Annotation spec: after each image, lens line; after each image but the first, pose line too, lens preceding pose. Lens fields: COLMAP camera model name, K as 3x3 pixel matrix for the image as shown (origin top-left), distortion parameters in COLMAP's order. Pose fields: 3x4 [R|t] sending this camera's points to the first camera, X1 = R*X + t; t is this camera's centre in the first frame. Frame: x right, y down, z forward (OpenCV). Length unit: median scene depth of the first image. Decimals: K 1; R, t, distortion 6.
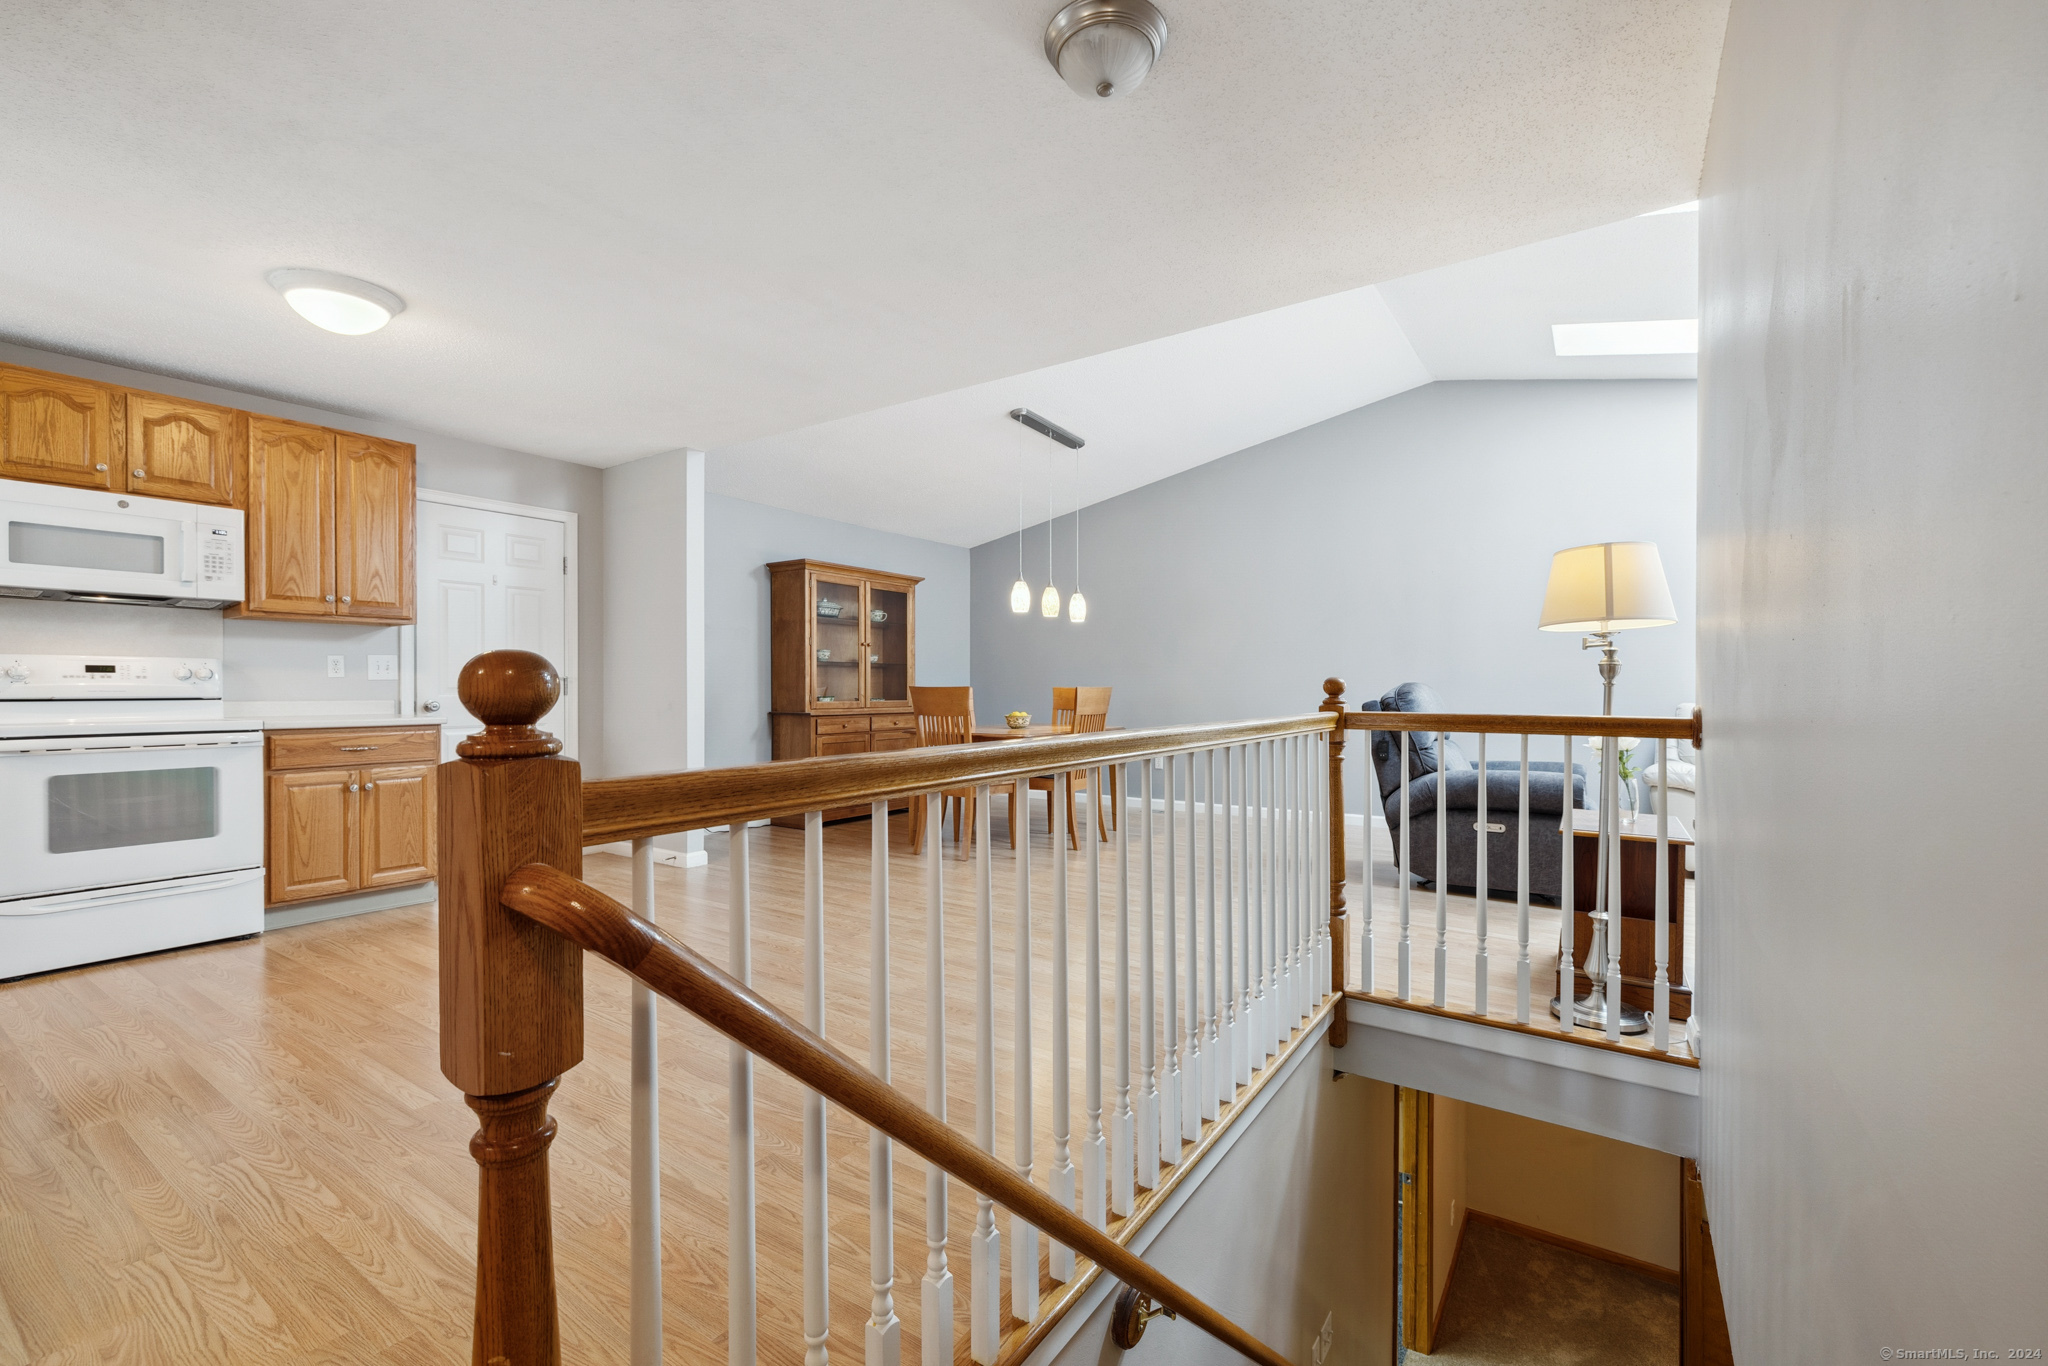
lens RADIAL K [[866.9, 0, 1012.3], [0, 866.9, 687.7], [0, 0, 1]] dist [-0.000109, -0.000128]
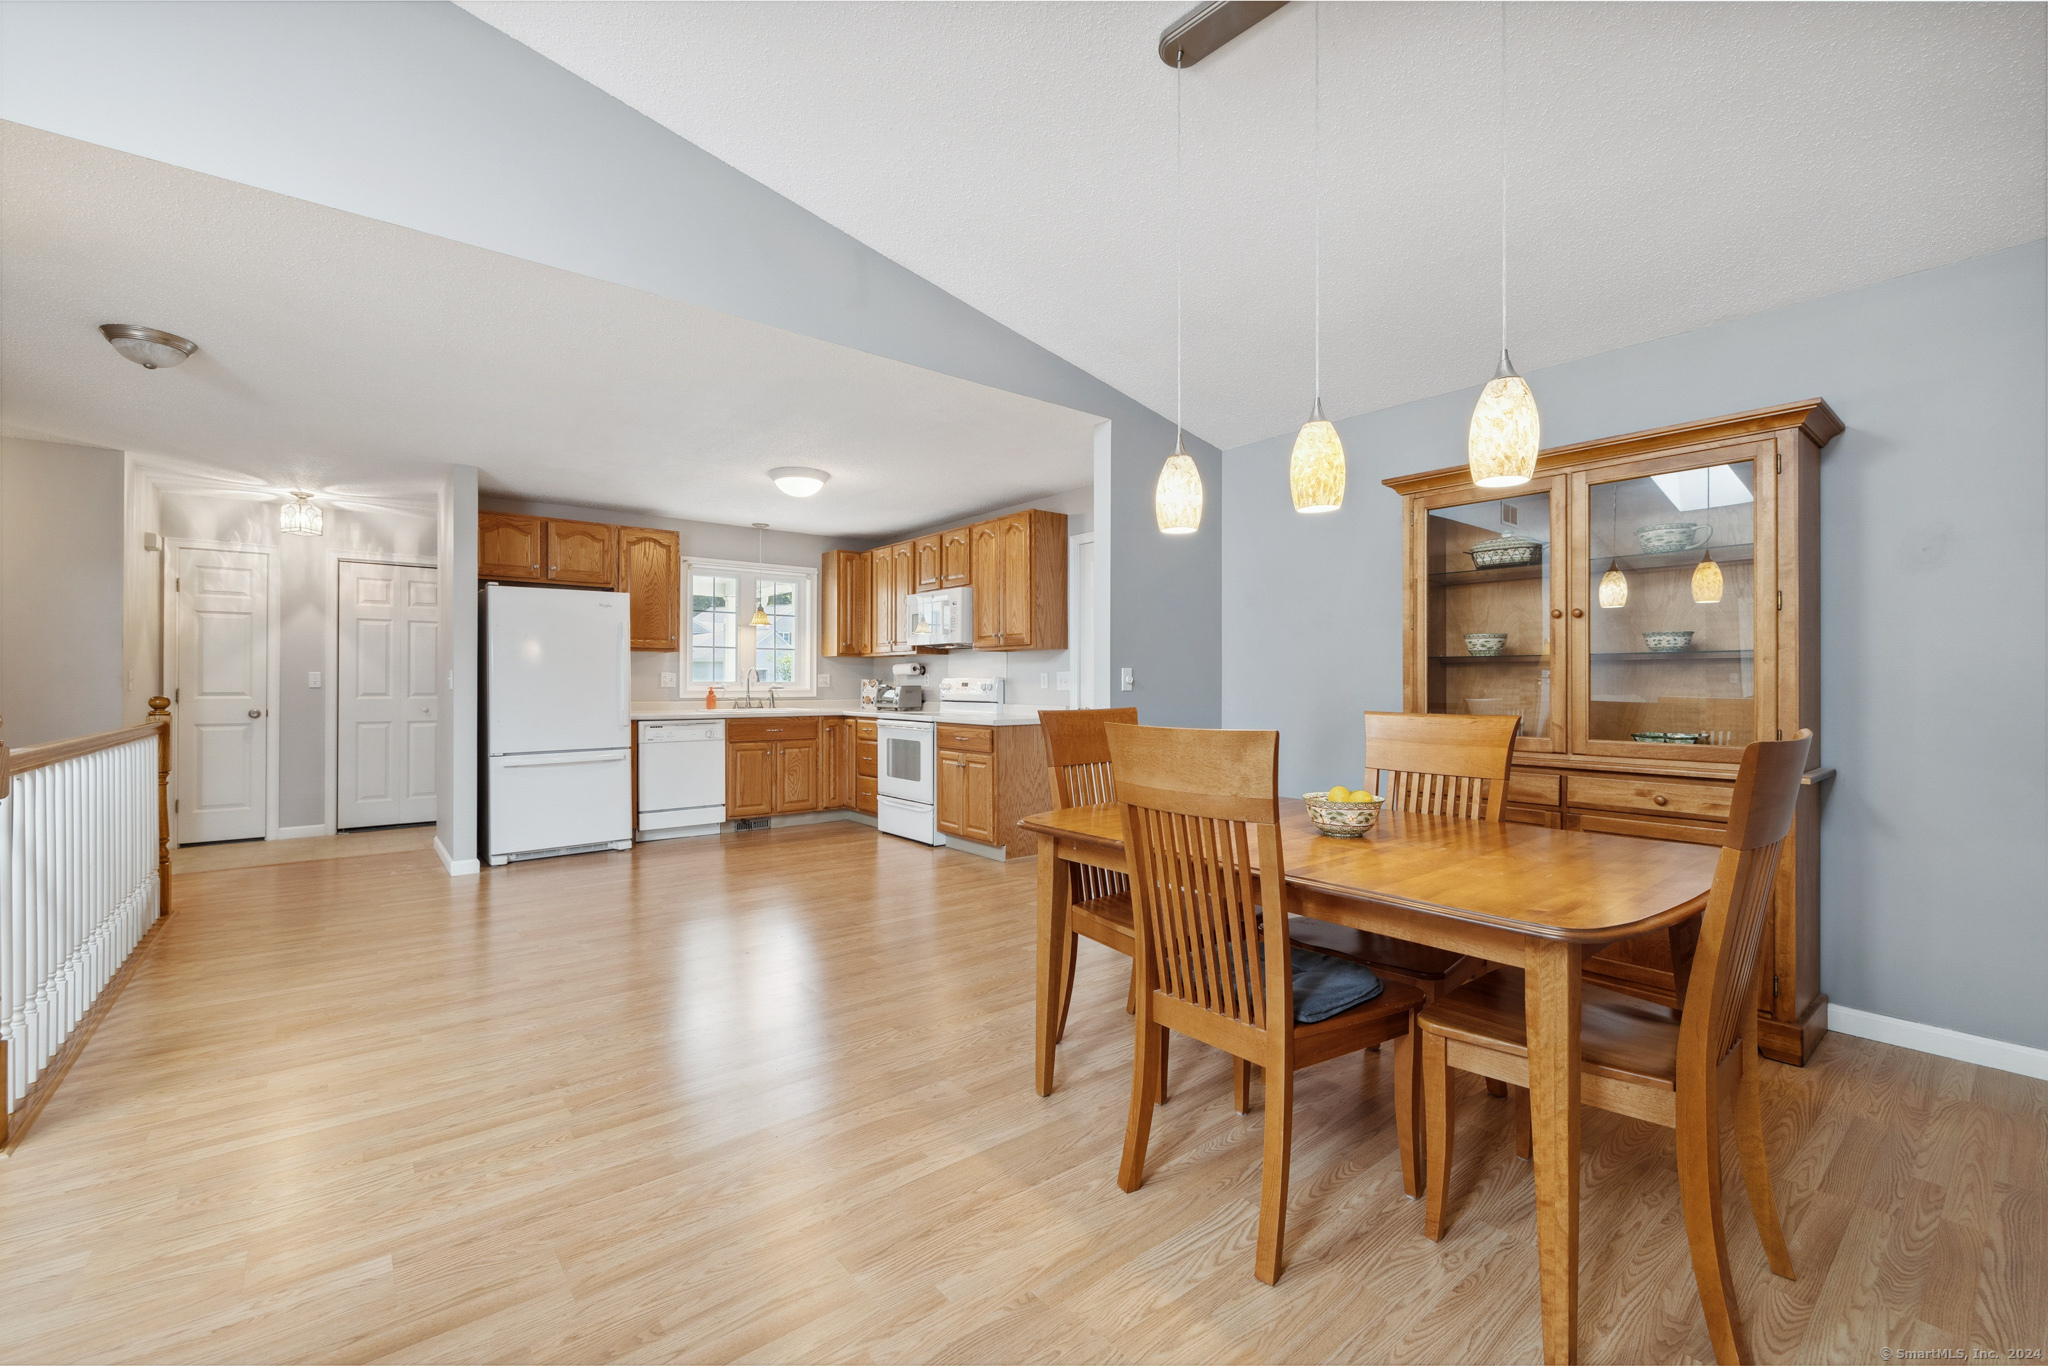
lens RADIAL K [[843.2, 0, 1024.0], [0, 843.2, 683.0], [0, 0, 1]] dist [-0.008307, 0.000001]
pose [[-0.269340, 0.000064, -0.963045, 0.582031], [-0.001379, 0.999999, 0.000452, -0.023800], [0.963044, 0.001450, -0.269340, 1.479009]]
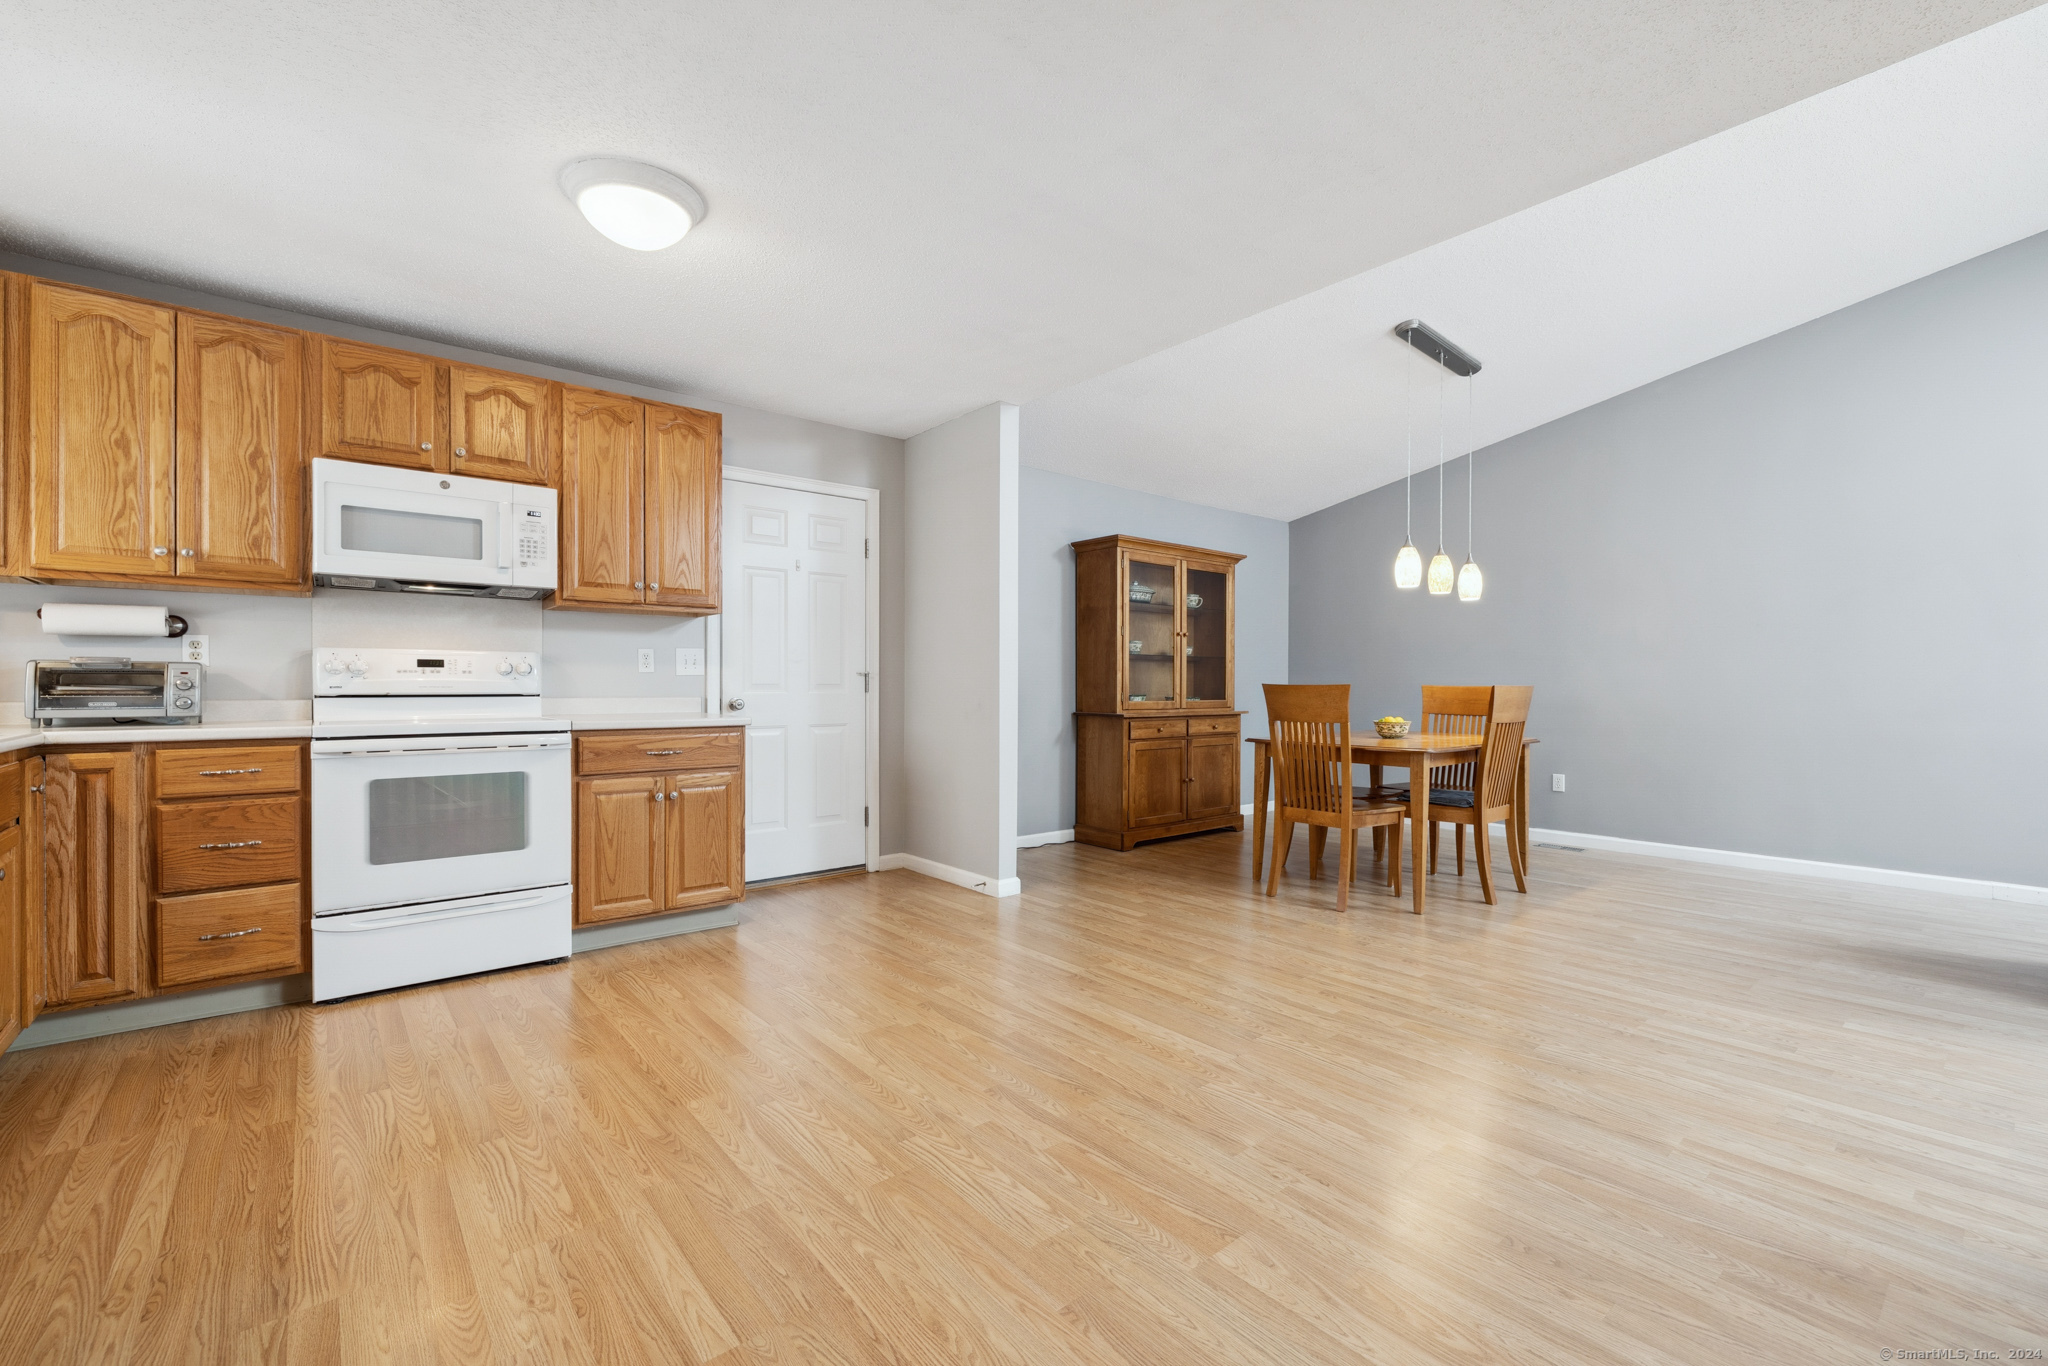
lens RADIAL K [[852.3, 0, 1014.5], [0, 852.3, 685.6], [0, 0, 1]] dist [-0.001175, 0.000006]
pose [[0.961463, 0.003812, -0.274910, -0.168436], [-0.003379, 0.999992, 0.002048, -0.001258], [0.274915, -0.001041, 0.961468, 0.258343]]
